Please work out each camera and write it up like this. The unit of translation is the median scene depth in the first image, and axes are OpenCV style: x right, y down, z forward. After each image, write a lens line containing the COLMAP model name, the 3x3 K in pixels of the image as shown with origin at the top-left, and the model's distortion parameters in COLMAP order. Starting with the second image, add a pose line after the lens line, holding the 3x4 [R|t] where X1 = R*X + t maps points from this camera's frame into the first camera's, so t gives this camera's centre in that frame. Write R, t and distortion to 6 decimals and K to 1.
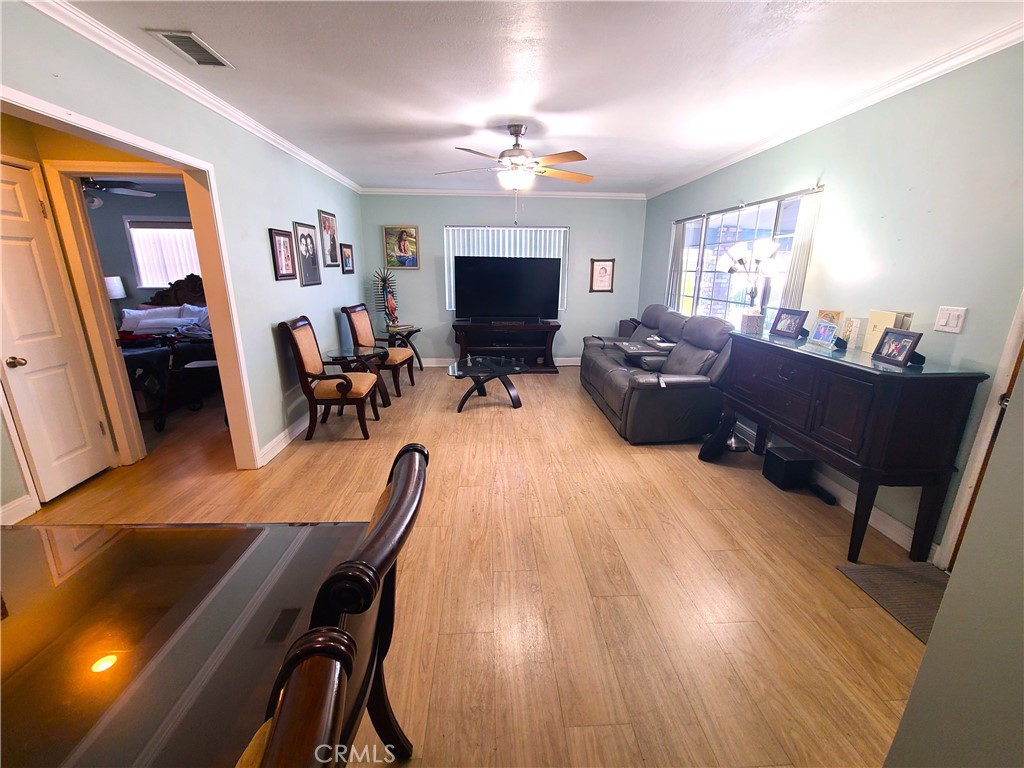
lens RADIAL K [[419.0, 0, 511.5], [0, 419.0, 381.7], [0, 0, 1]] dist [-0.000590, -0.000529]
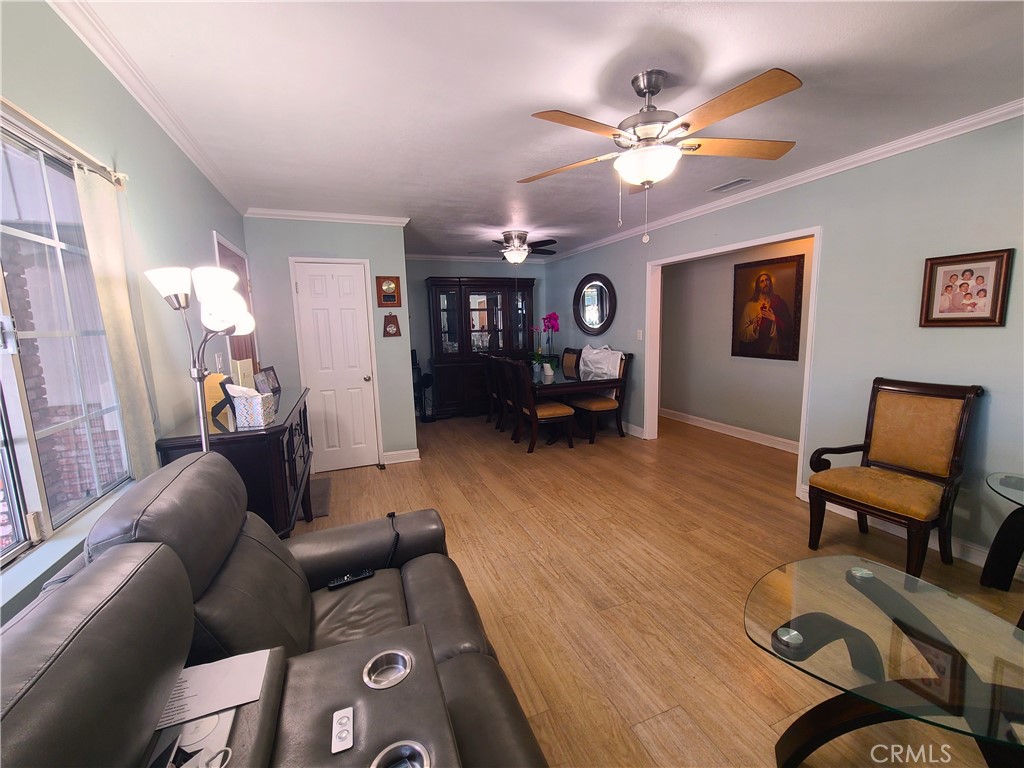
lens RADIAL K [[419.0, 0, 514.0], [0, 419.0, 387.1], [0, 0, 1]] dist [-0.000590, -0.000529]
pose [[-0.948696, 0.062463, -0.309959, 0.421258], [-0.065355, 0.920387, 0.385508, -0.443885], [0.309362, 0.385987, -0.869085, 1.704838]]
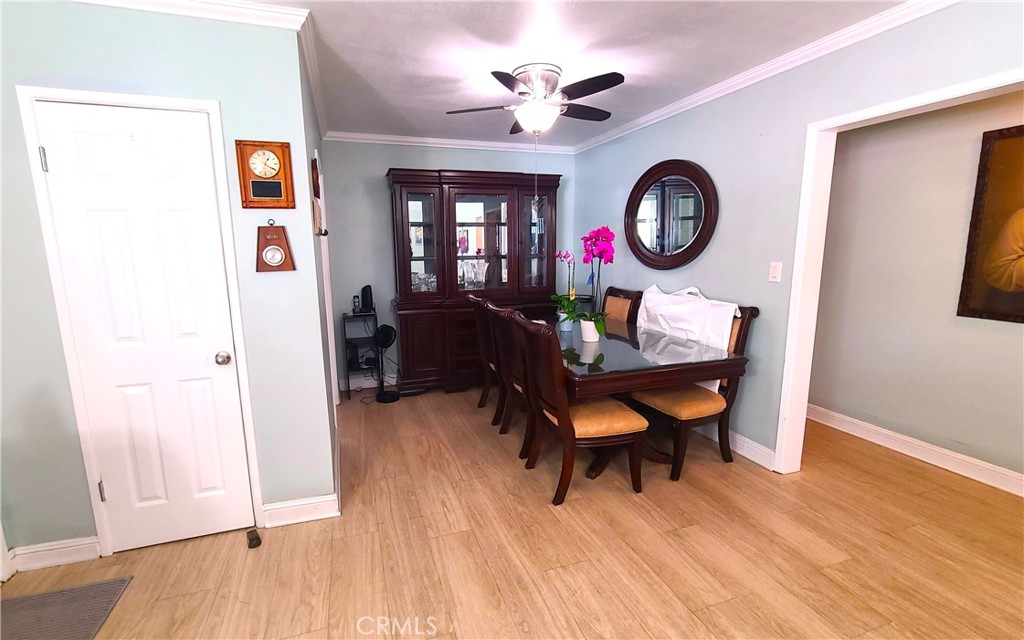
lens RADIAL K [[463.2, 0, 496.1], [0, 463.2, 322.3], [0, 0, 1]] dist [0.000507, -0.000491]
pose [[-0.963242, 0.046767, -0.264533, 0.209056], [-0.065407, 0.914266, 0.399799, -0.262072], [0.260551, 0.402405, -0.877601, 1.014409]]
